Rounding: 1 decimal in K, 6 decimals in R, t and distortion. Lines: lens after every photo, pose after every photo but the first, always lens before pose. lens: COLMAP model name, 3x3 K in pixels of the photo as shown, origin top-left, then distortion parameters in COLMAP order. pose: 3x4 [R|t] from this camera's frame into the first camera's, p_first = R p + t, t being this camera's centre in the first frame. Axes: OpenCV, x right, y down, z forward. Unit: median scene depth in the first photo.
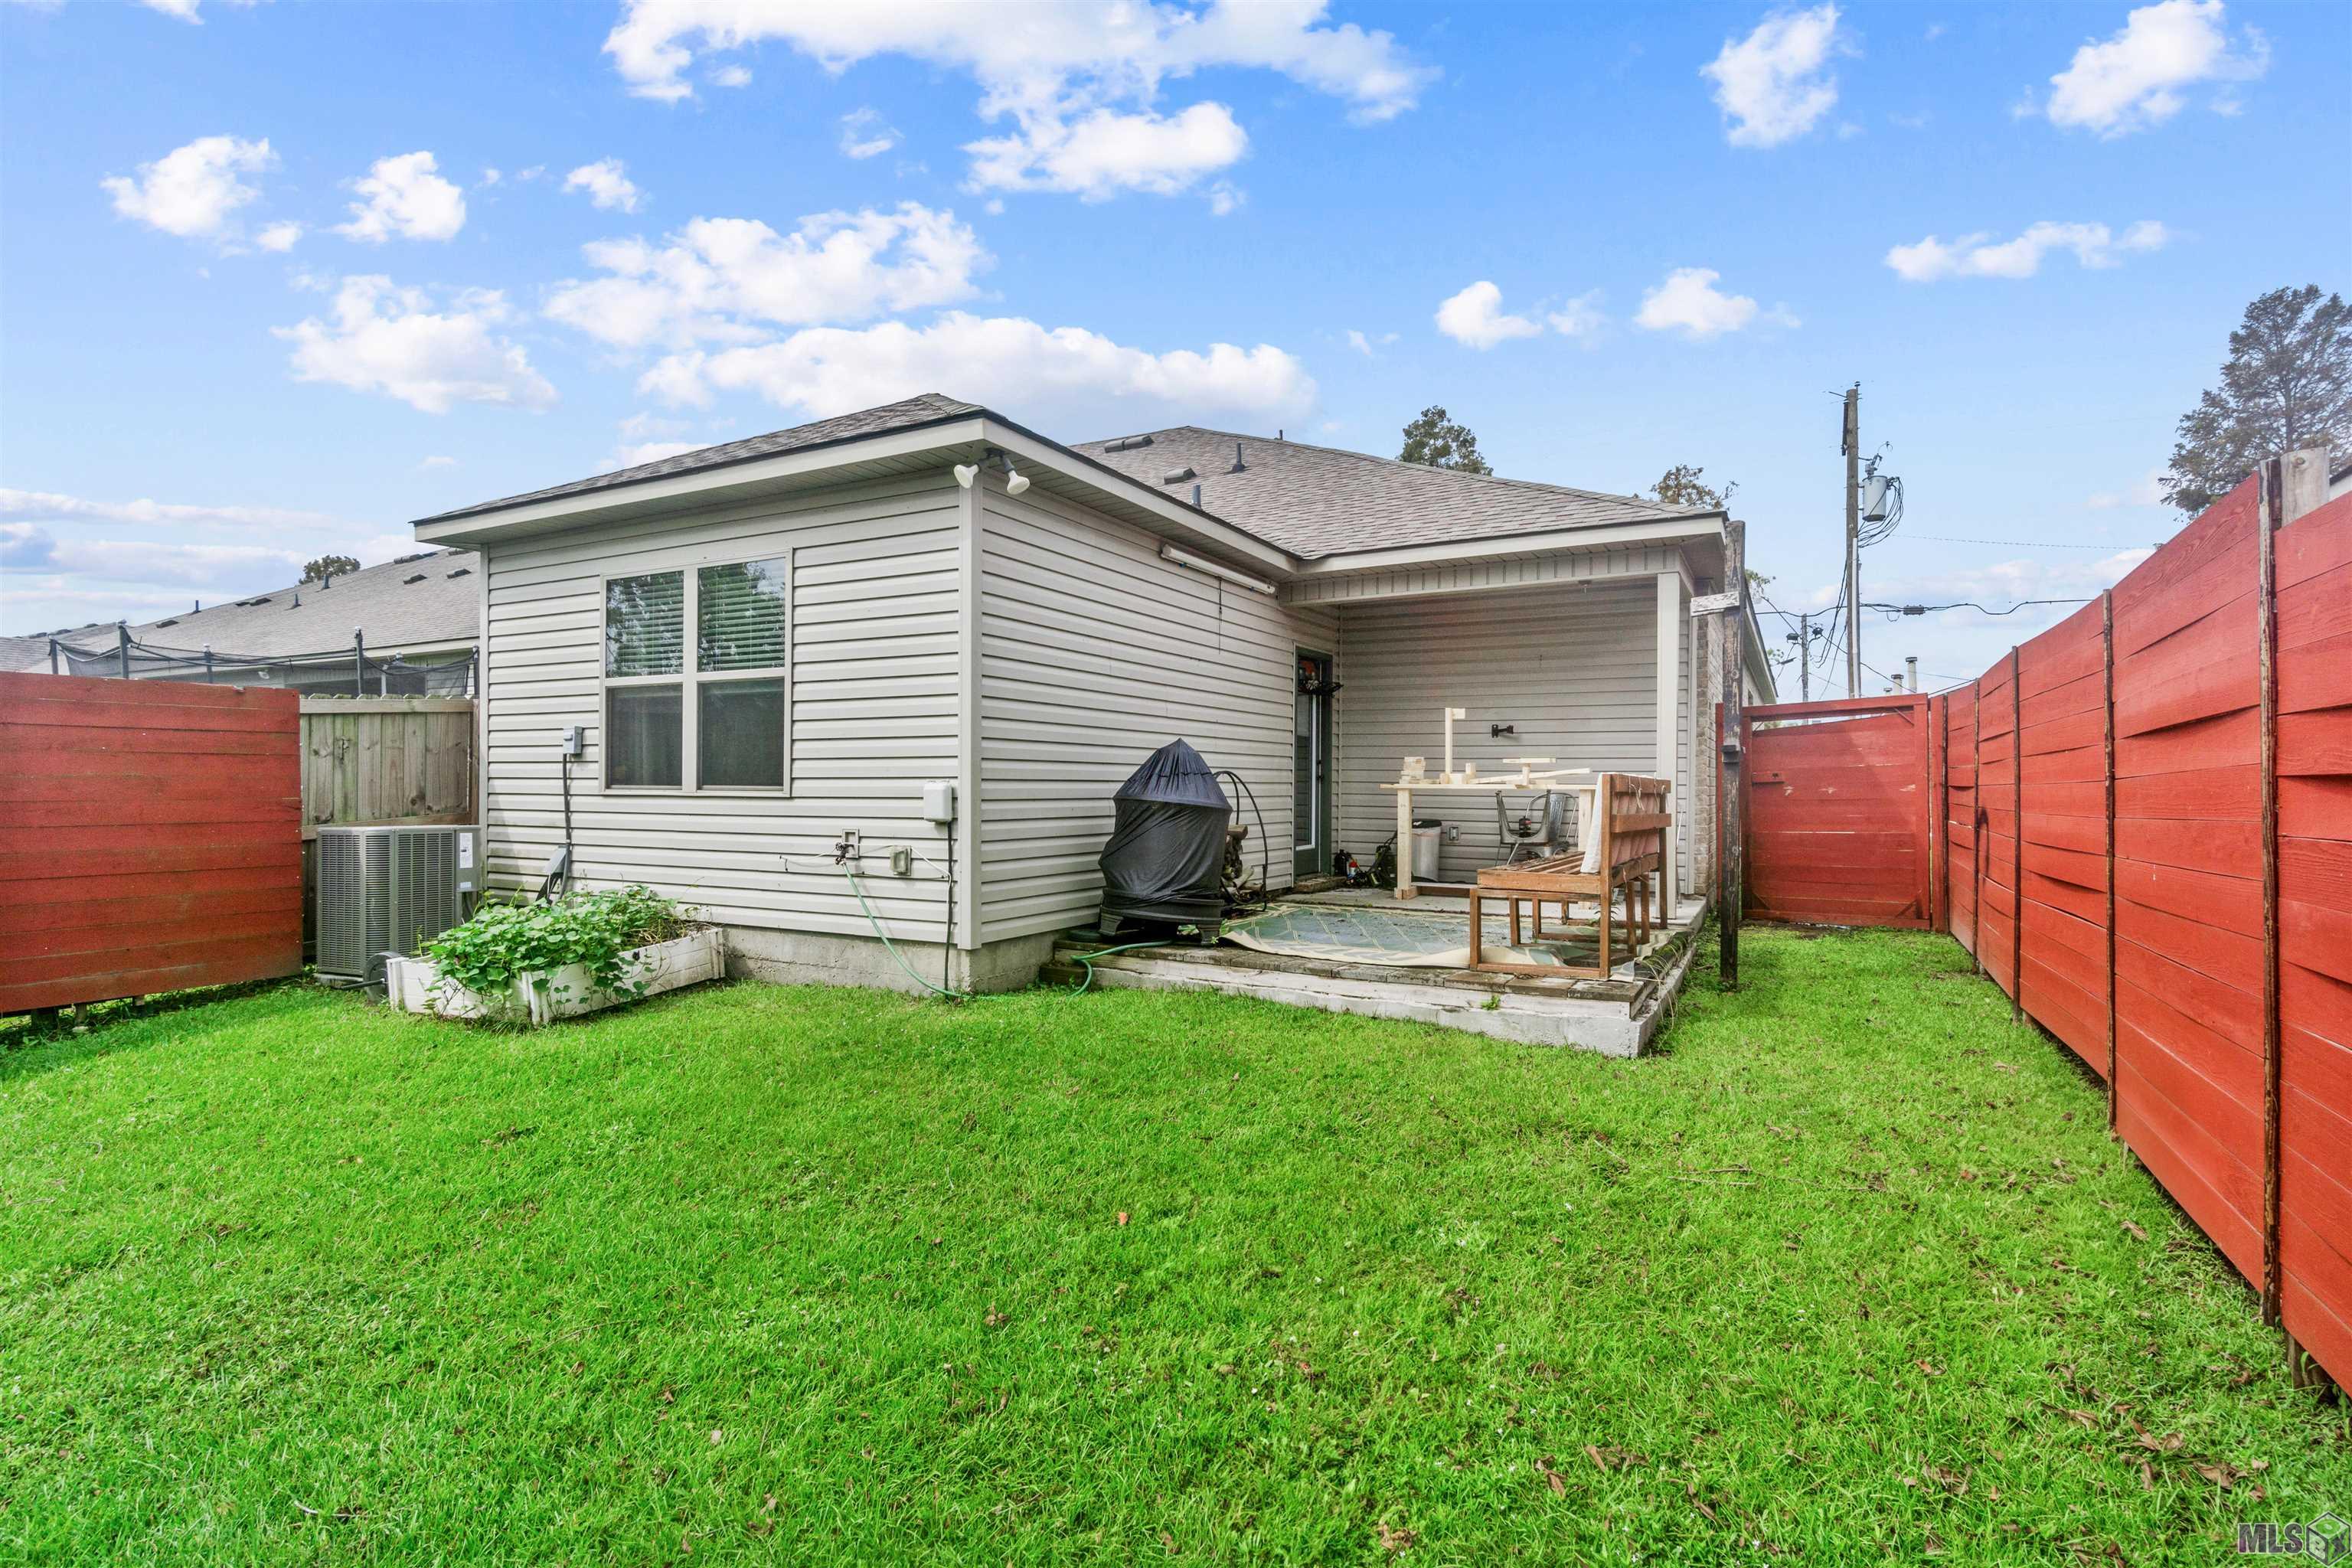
lens RADIAL K [[1092.1, 0, 1149.9], [0, 1092.1, 782.0], [0, 0, 1]] dist [0.001136, 0.000315]
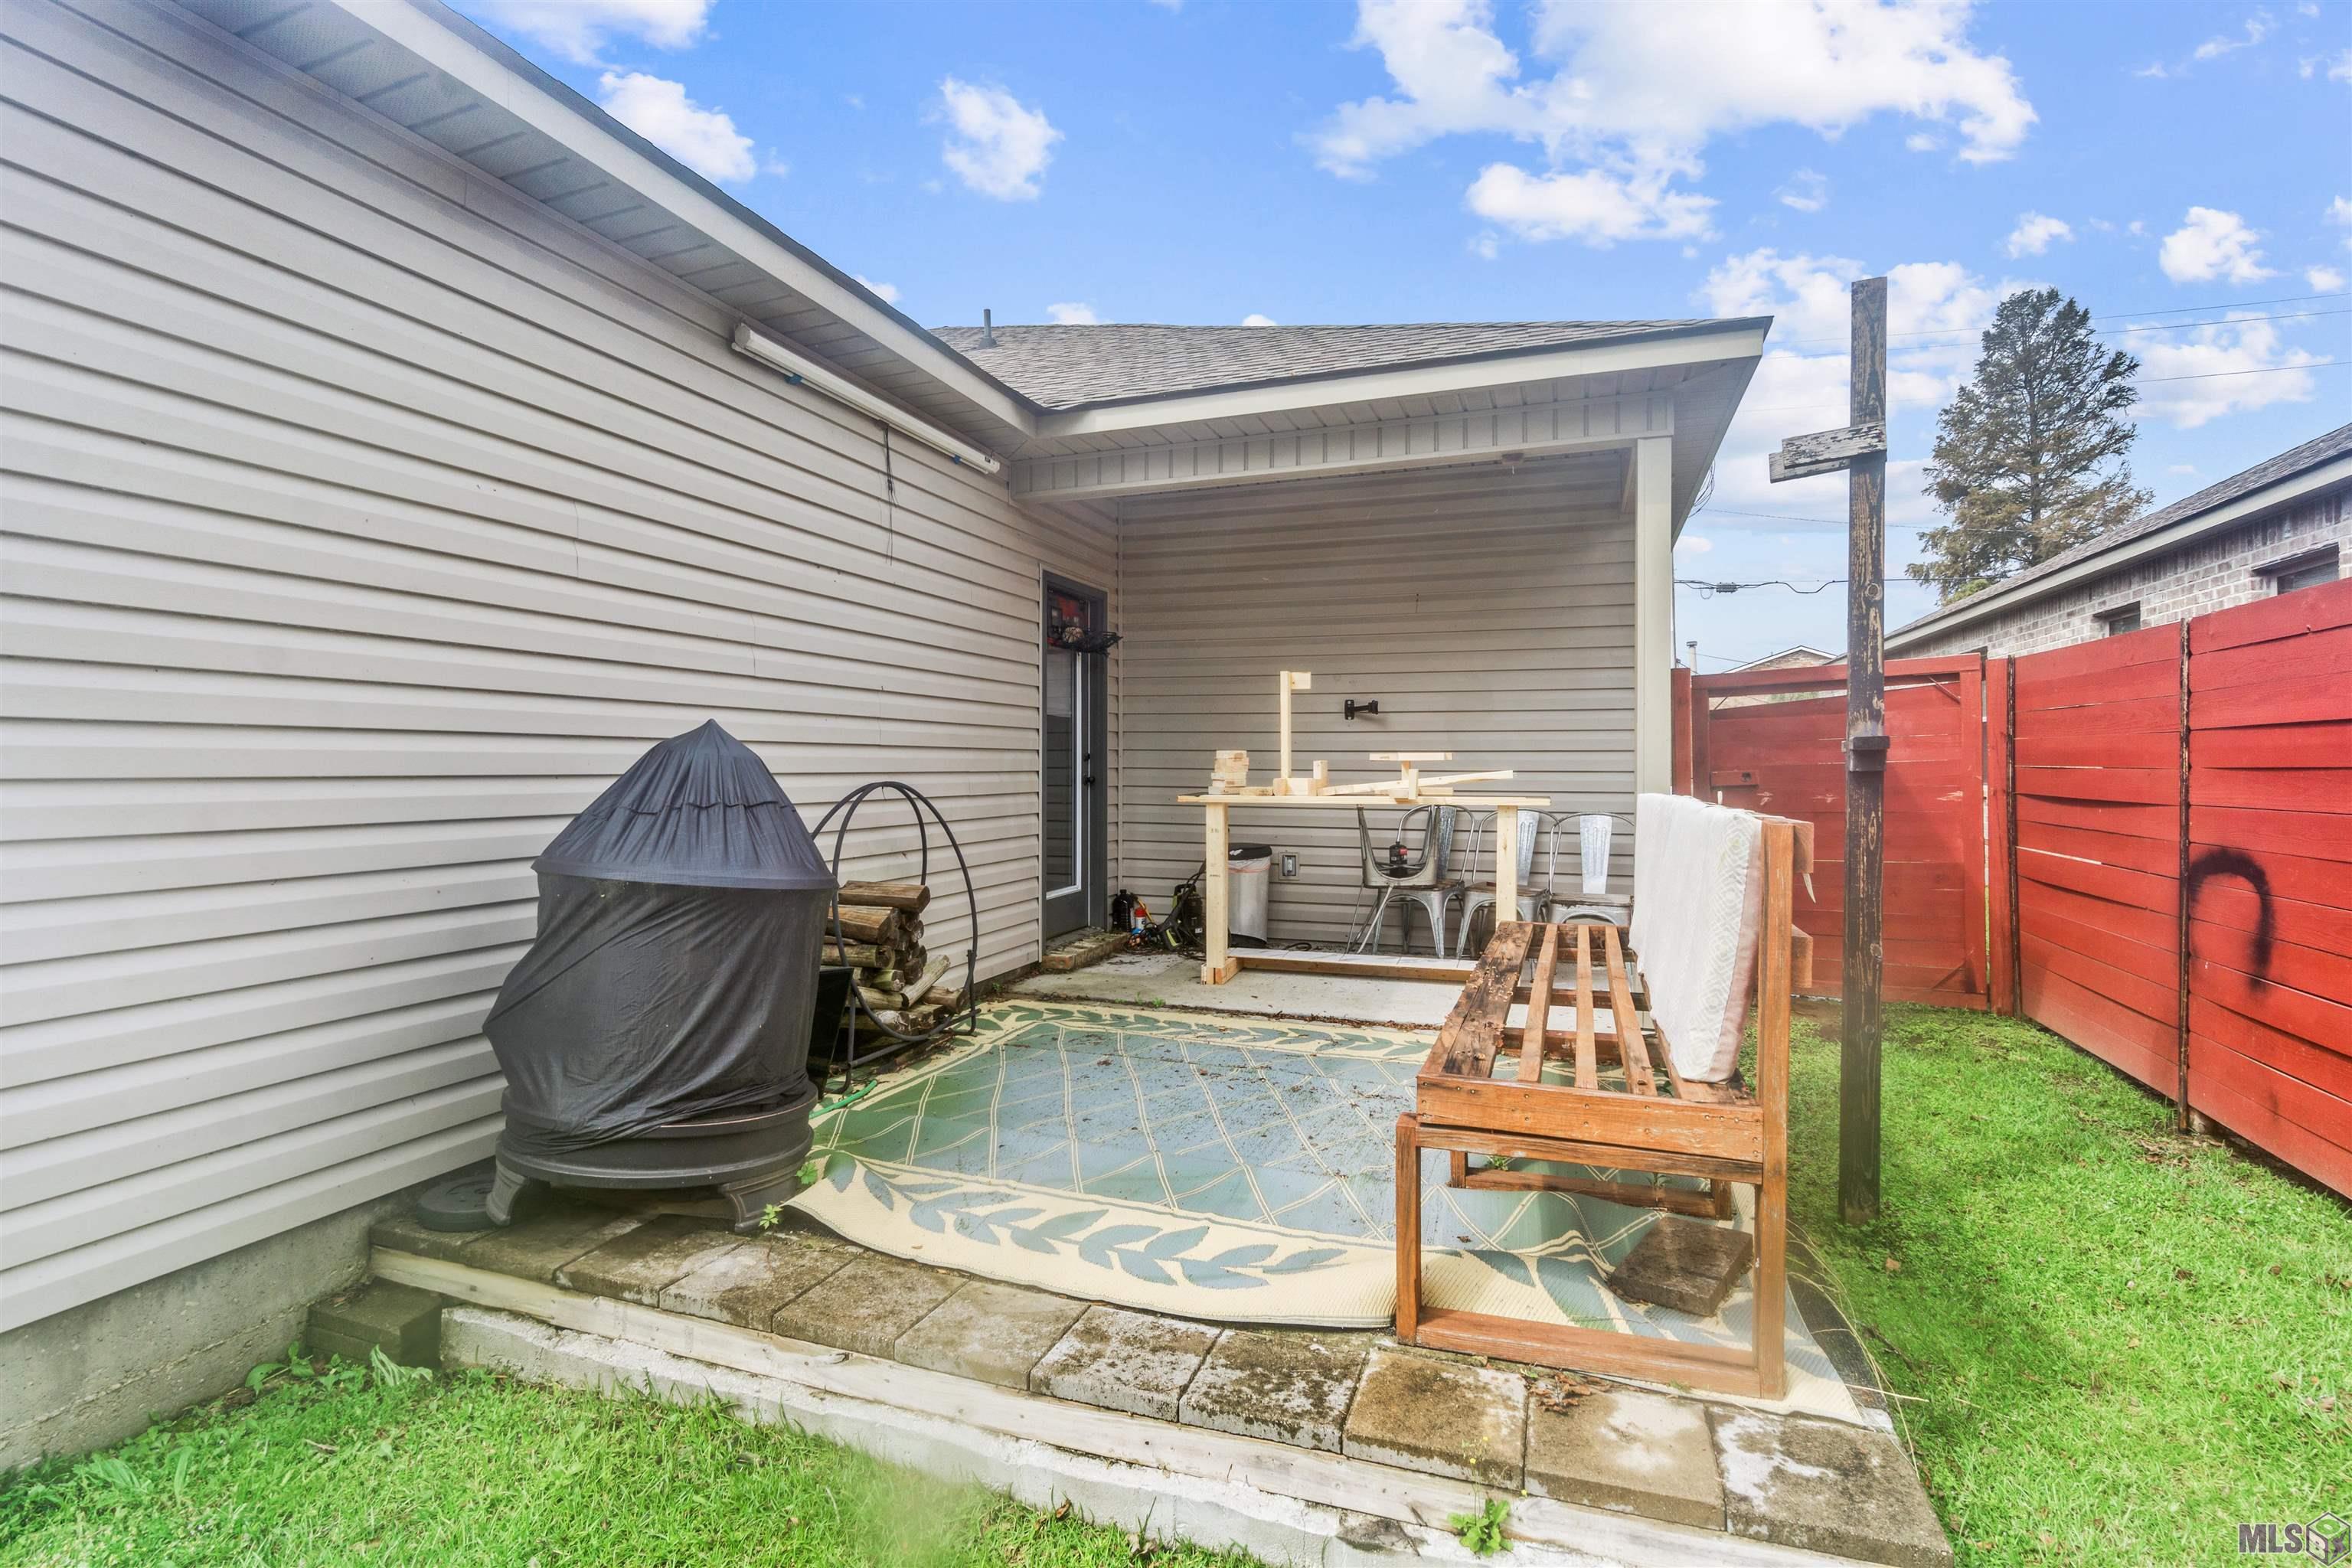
lens RADIAL K [[1092.1, 0, 1175.9], [0, 1092.1, 778.6], [0, 0, 1]] dist [0.001136, 0.000315]
pose [[0.980856, -0.008655, 0.194542, 0.089633], [0.005816, 0.999868, 0.015158, -0.016489], [-0.194647, -0.013736, 0.980777, 0.395061]]
